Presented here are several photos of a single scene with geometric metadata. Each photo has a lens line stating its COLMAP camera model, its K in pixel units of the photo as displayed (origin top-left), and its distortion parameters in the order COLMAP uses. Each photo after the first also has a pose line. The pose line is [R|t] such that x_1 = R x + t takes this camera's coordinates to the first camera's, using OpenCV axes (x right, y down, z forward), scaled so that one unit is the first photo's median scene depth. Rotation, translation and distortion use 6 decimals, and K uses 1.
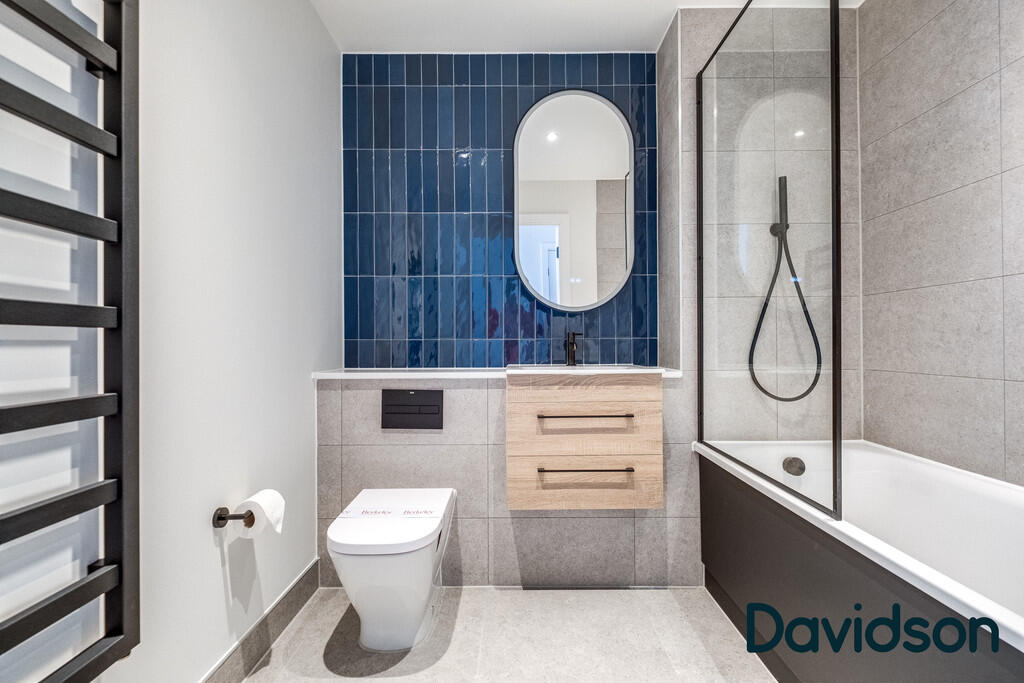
lens RADIAL K [[446.6, 0, 525.9], [0, 446.6, 340.8], [0, 0, 1]] dist [0.004426, -0.005681]
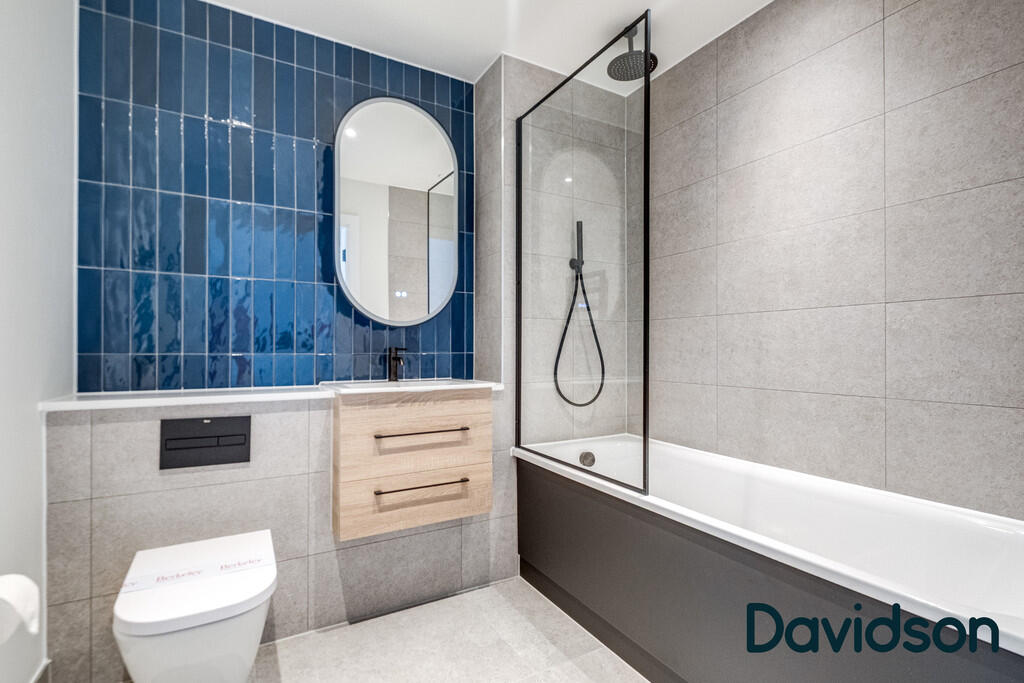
lens RADIAL K [[464.3, 0, 515.0], [0, 464.3, 346.0], [0, 0, 1]] dist [-0.000061, -0.003644]
pose [[0.870807, 0.008531, 0.491550, -0.186632], [-0.007265, 0.999964, -0.004484, -0.020998], [-0.491571, 0.000333, 0.870838, -0.009055]]
